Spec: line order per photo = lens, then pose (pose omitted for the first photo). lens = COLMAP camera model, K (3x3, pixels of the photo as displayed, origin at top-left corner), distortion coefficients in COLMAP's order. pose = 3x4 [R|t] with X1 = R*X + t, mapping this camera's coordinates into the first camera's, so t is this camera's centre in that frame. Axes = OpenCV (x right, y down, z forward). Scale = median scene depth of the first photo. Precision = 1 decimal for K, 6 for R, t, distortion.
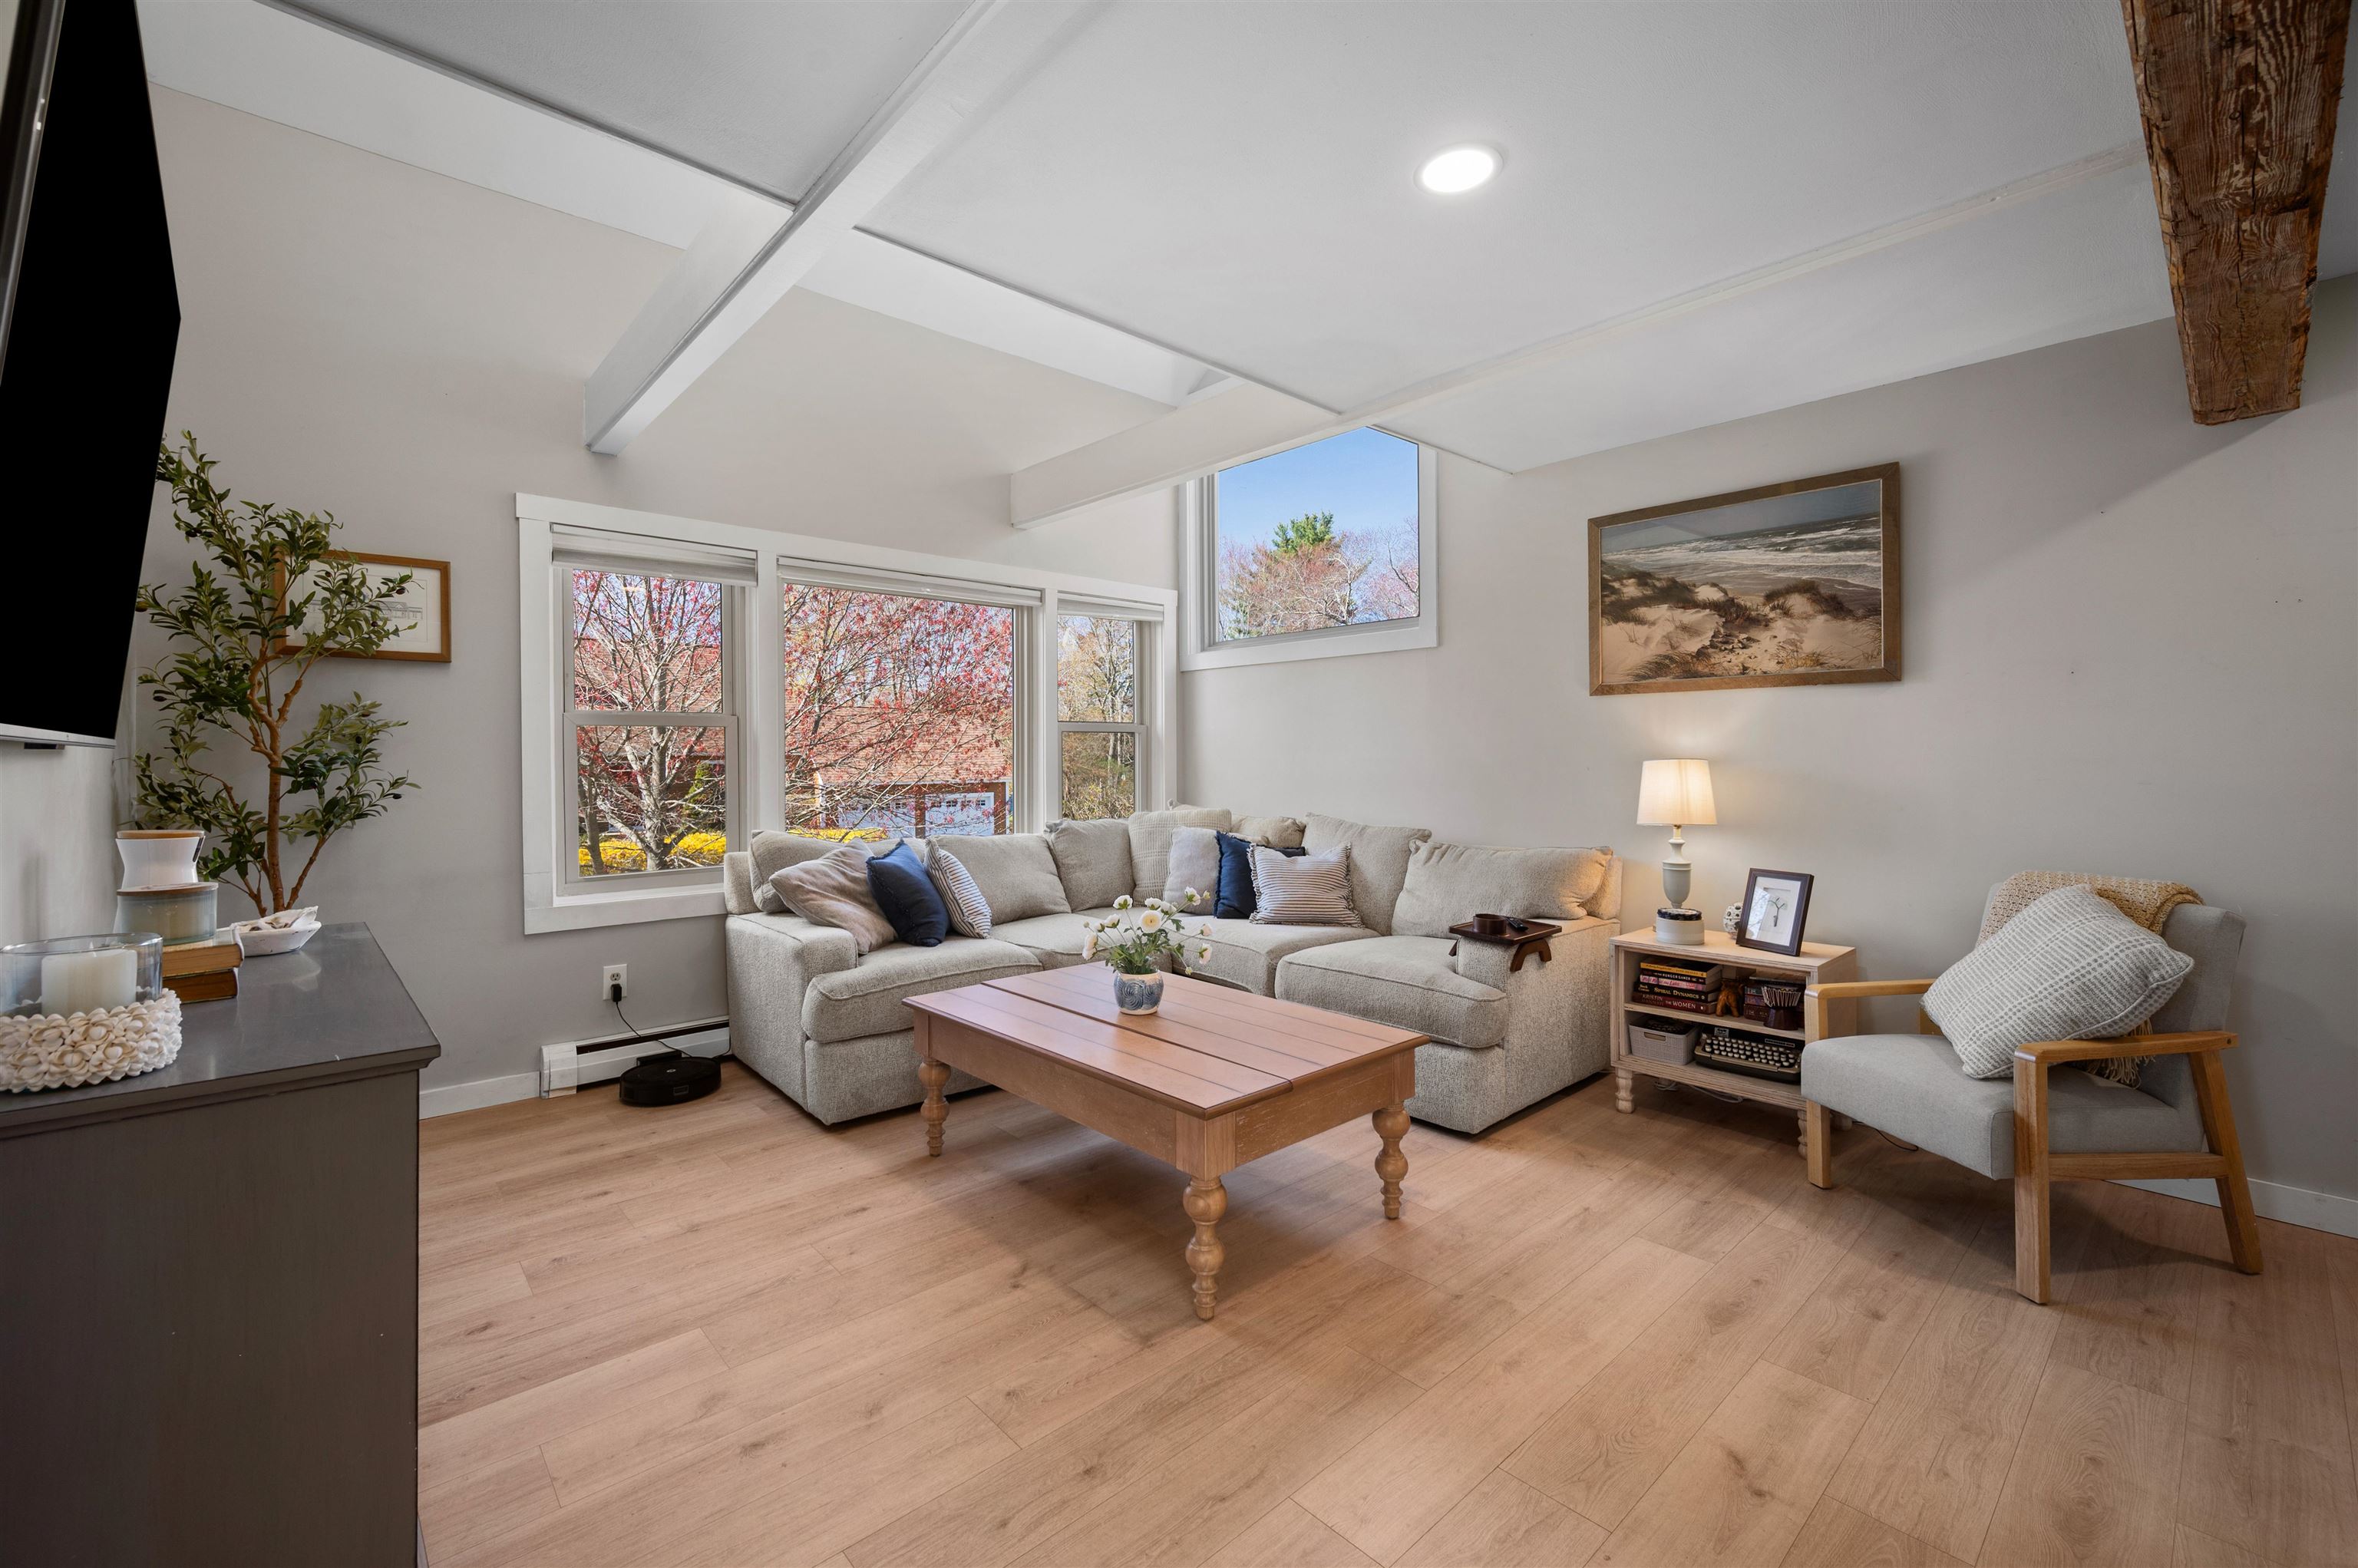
lens RADIAL K [[987.2, 0, 1189.1], [0, 987.2, 757.7], [0, 0, 1]] dist [-0.000384, -0.000045]
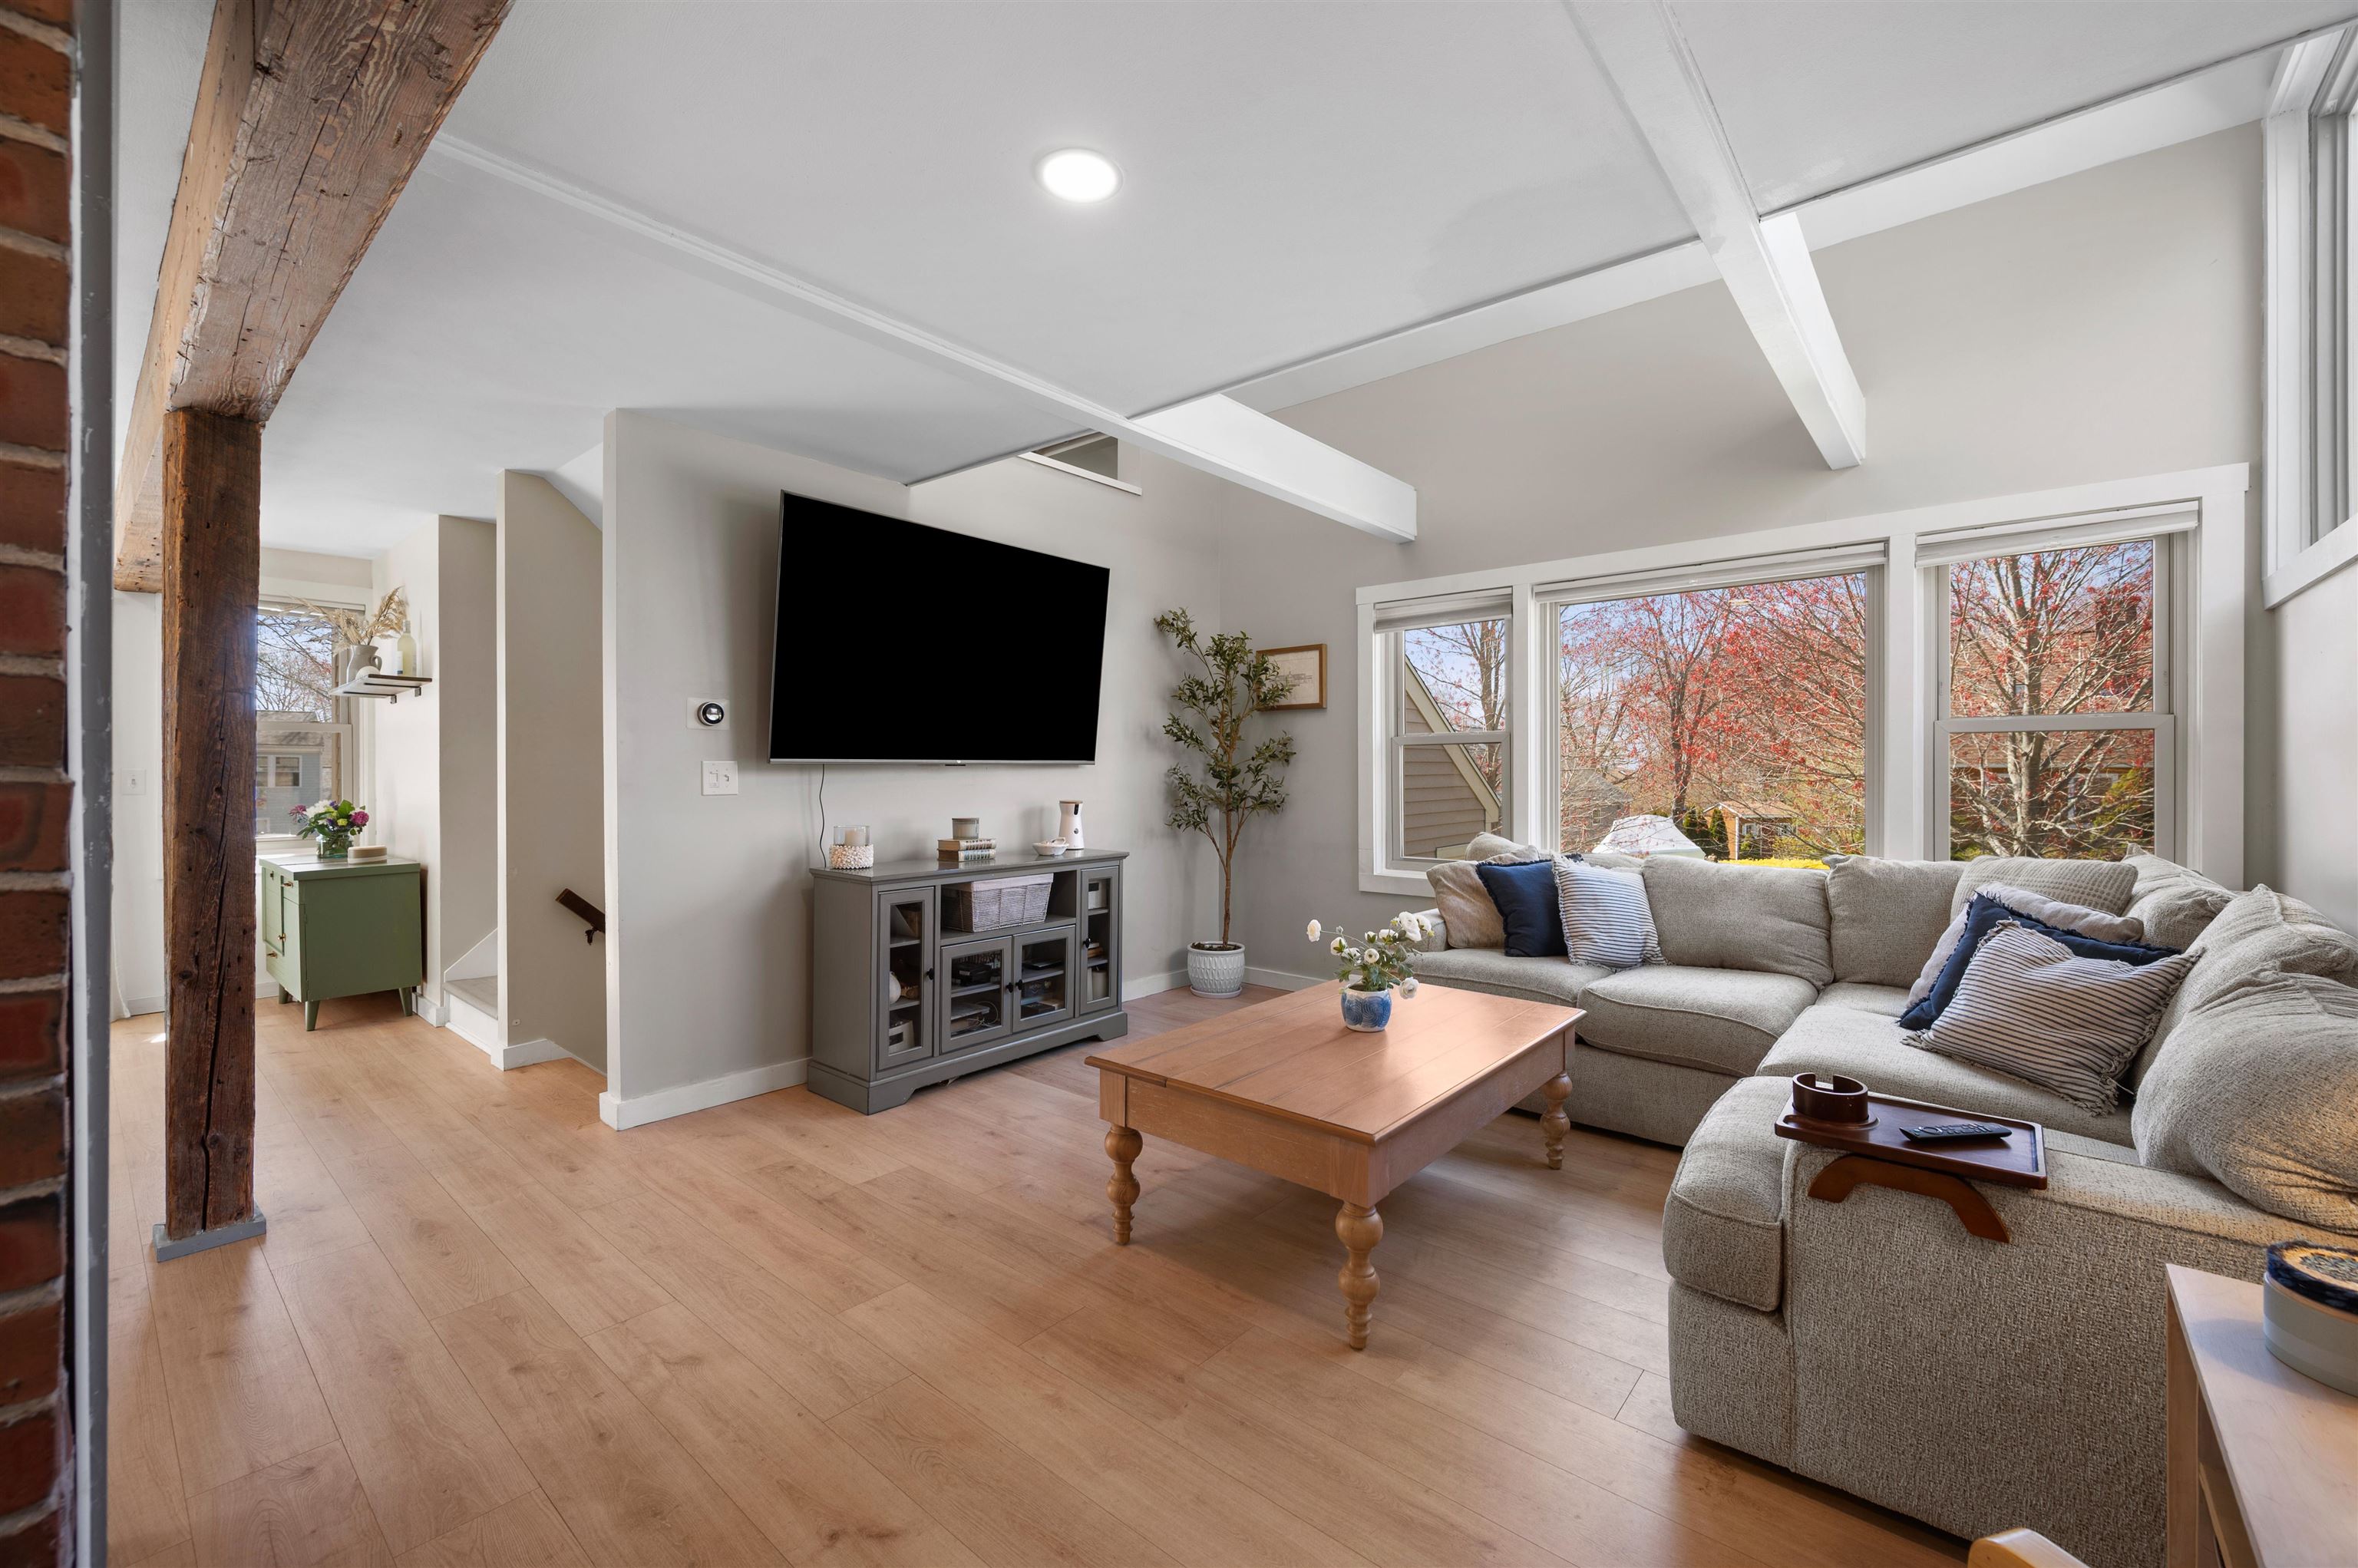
lens RADIAL K [[965.3, 0, 1164.7], [0, 965.3, 774.1], [0, 0, 1]] dist [-0.000419, -0.000030]
pose [[0.107197, 0.006809, -0.994214, 0.805325], [-0.001405, 0.999977, 0.006697, -0.002420], [0.994237, 0.000679, 0.107204, 0.636623]]
